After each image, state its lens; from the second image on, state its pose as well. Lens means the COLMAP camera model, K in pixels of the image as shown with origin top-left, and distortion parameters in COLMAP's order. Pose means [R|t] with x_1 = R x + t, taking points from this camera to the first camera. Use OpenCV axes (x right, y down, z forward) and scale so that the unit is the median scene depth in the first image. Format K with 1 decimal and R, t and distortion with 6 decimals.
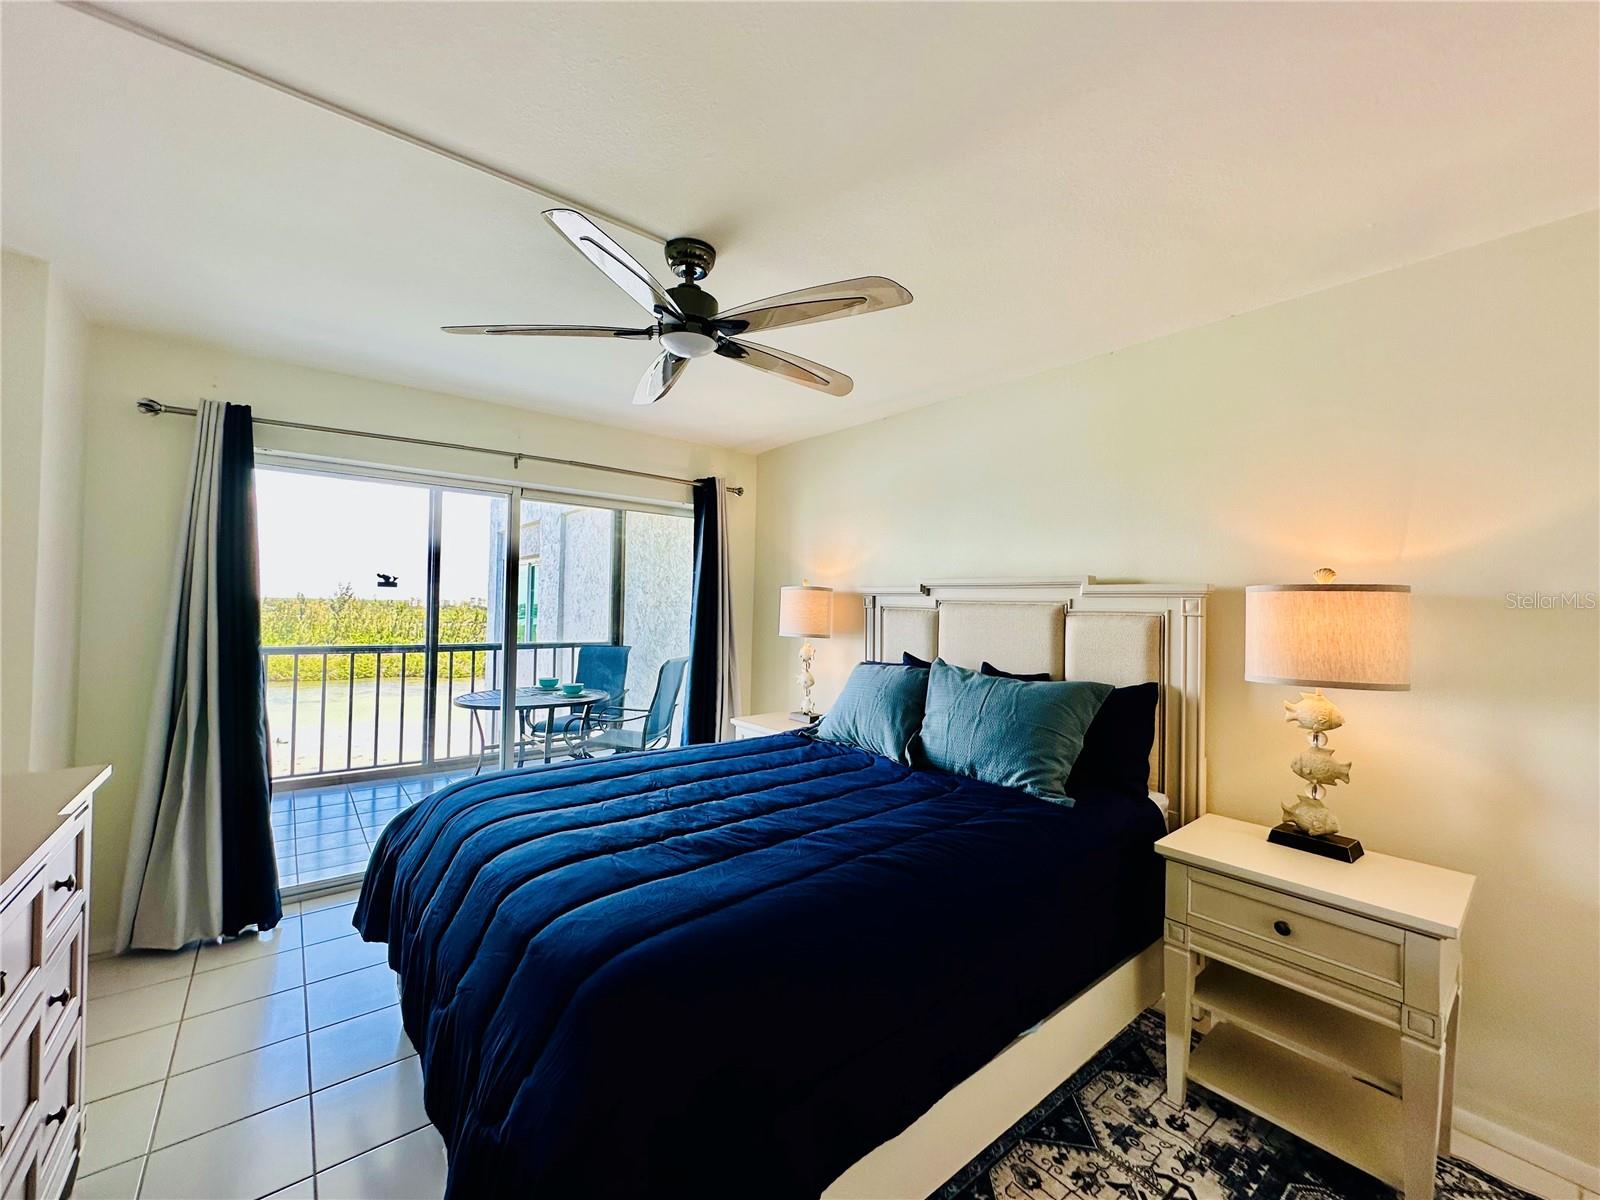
lens RADIAL K [[638.7, 0, 801.3], [0, 638.7, 601.7], [0, 0, 1]] dist [-0.000941, -0.000405]
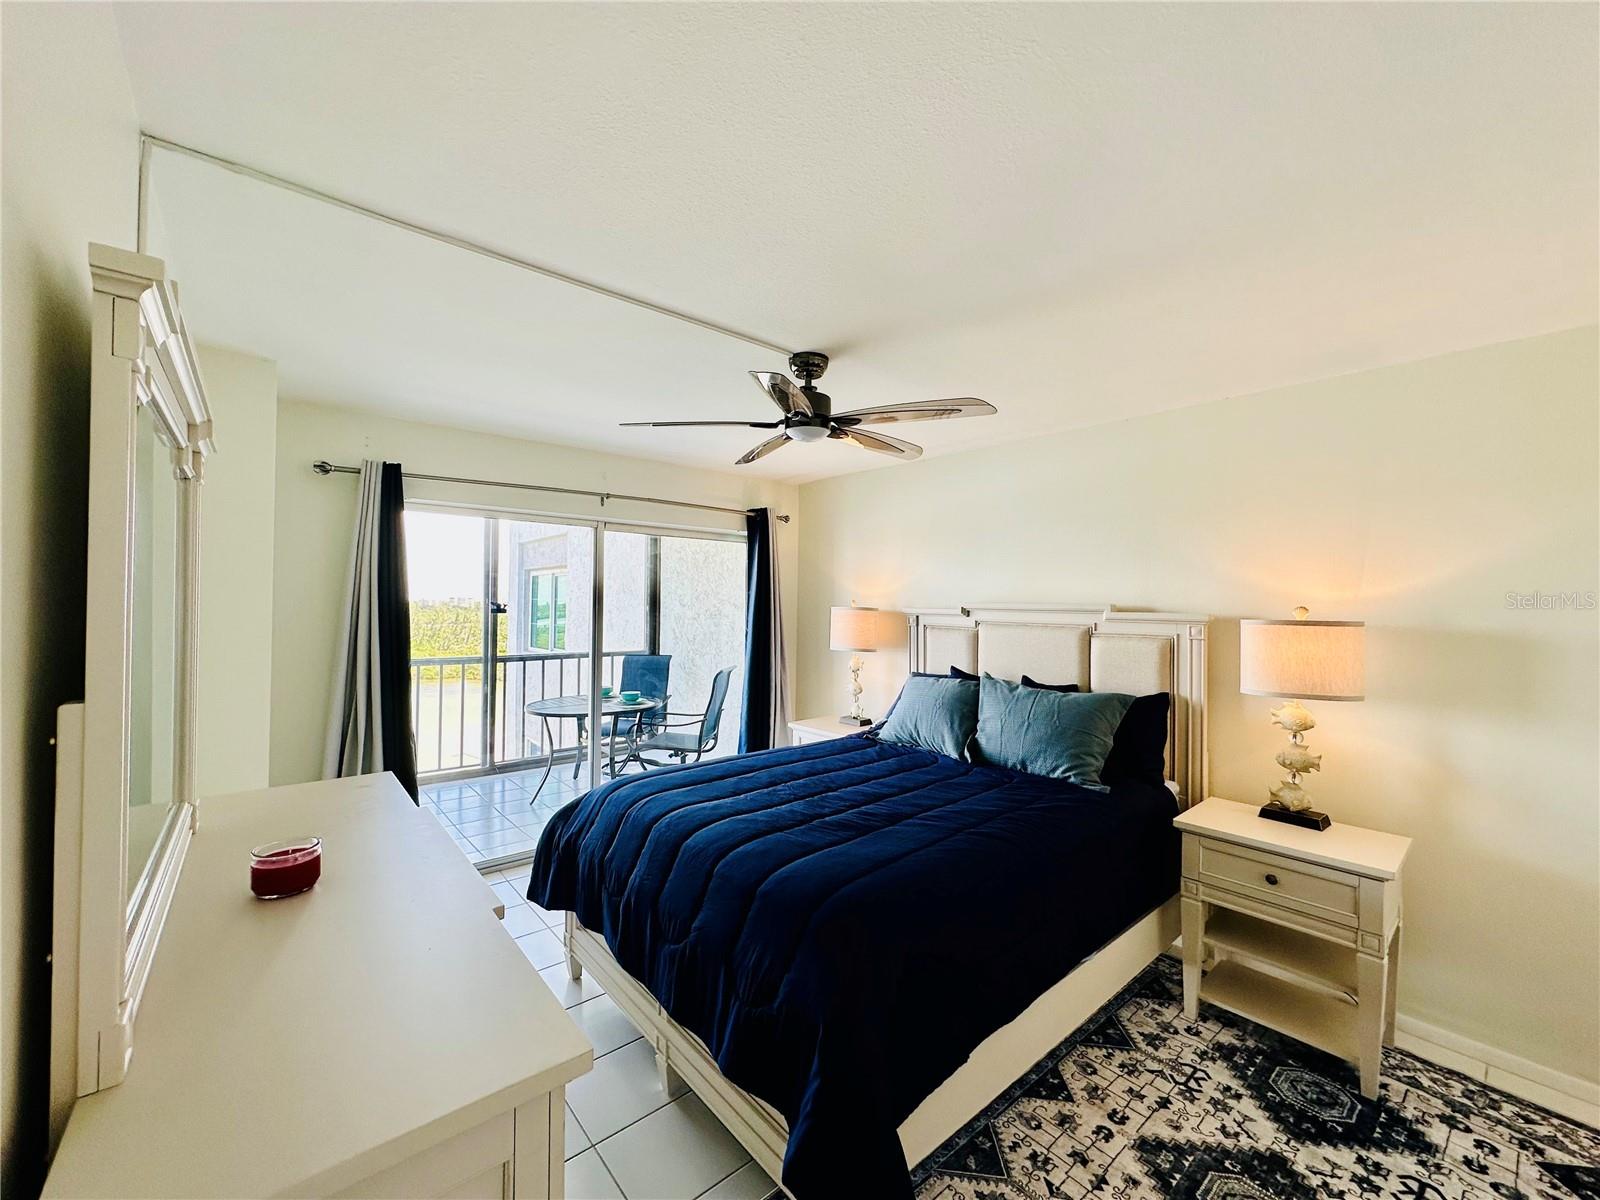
lens RADIAL K [[638.7, 0, 801.4], [0, 638.7, 602.0], [0, 0, 1]] dist [-0.000941, -0.000405]
pose [[0.999630, -0.008044, 0.025982, -0.222194], [0.007918, 0.999956, 0.004967, -0.072860], [-0.026021, -0.004760, 0.999650, -0.263137]]
